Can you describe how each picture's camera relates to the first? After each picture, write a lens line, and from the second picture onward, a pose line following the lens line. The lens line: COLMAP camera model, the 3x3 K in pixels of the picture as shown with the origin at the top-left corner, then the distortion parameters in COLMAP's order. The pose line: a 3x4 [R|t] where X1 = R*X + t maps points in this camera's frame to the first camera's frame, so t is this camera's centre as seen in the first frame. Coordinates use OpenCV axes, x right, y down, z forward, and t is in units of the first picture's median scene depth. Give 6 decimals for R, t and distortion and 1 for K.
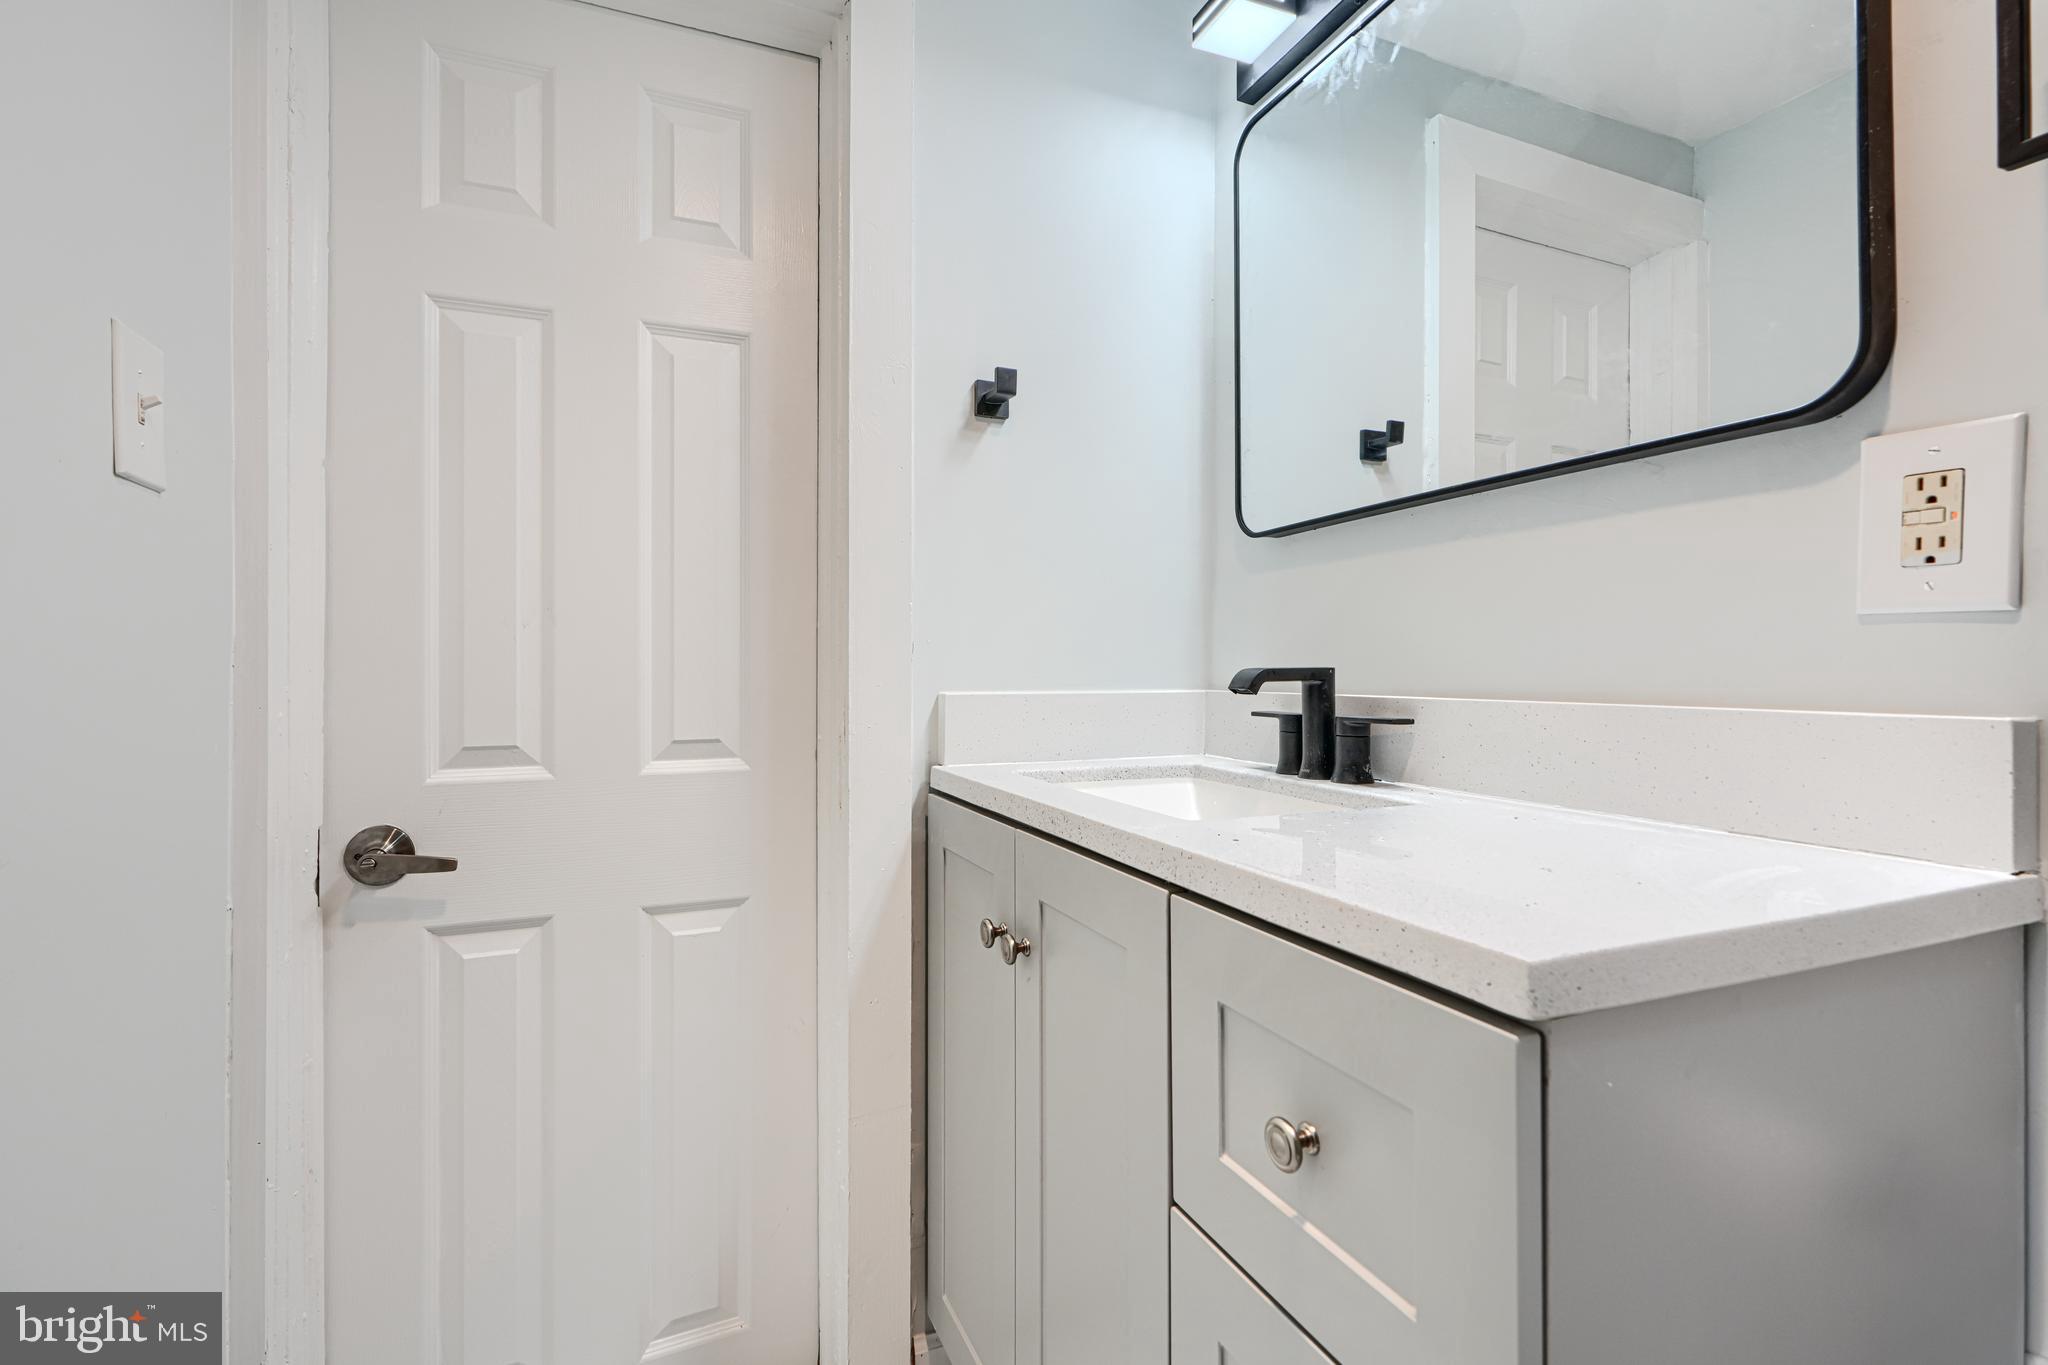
lens RADIAL K [[938.8, 0, 1028.1], [0, 938.8, 695.7], [0, 0, 1]] dist [0.000985, 0.000117]
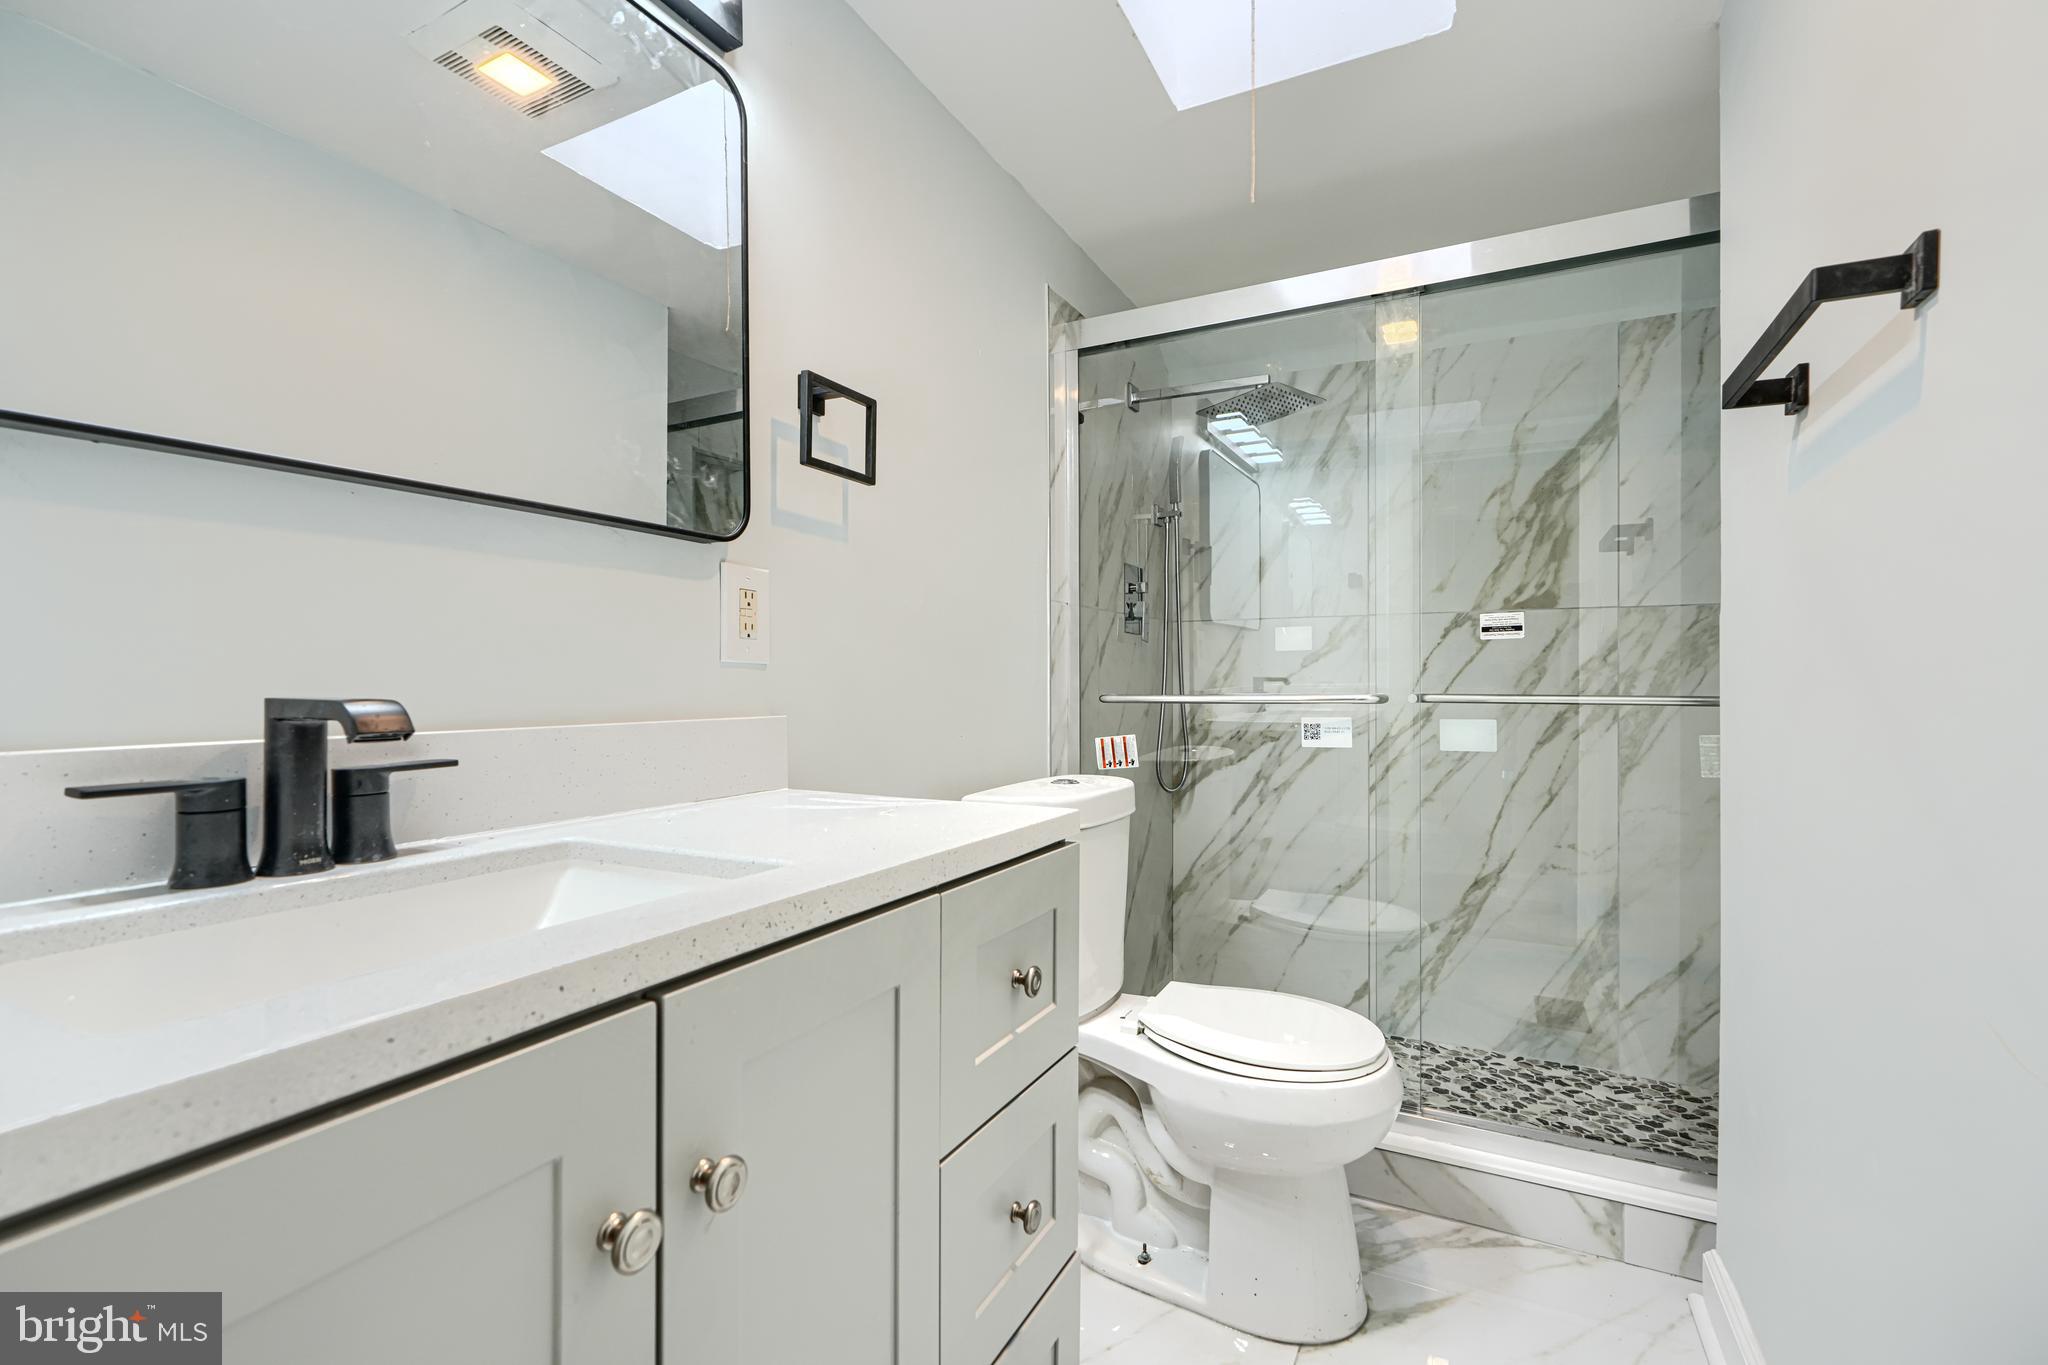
lens RADIAL K [[914.4, 0, 1017.6], [0, 914.4, 676.2], [0, 0, 1]] dist [0.001406, -0.000265]
pose [[-0.596889, -0.000717, 0.802324, -0.736774], [0.023669, 0.999549, 0.018501, -0.070964], [-0.801975, 0.030033, -0.596603, 1.428438]]
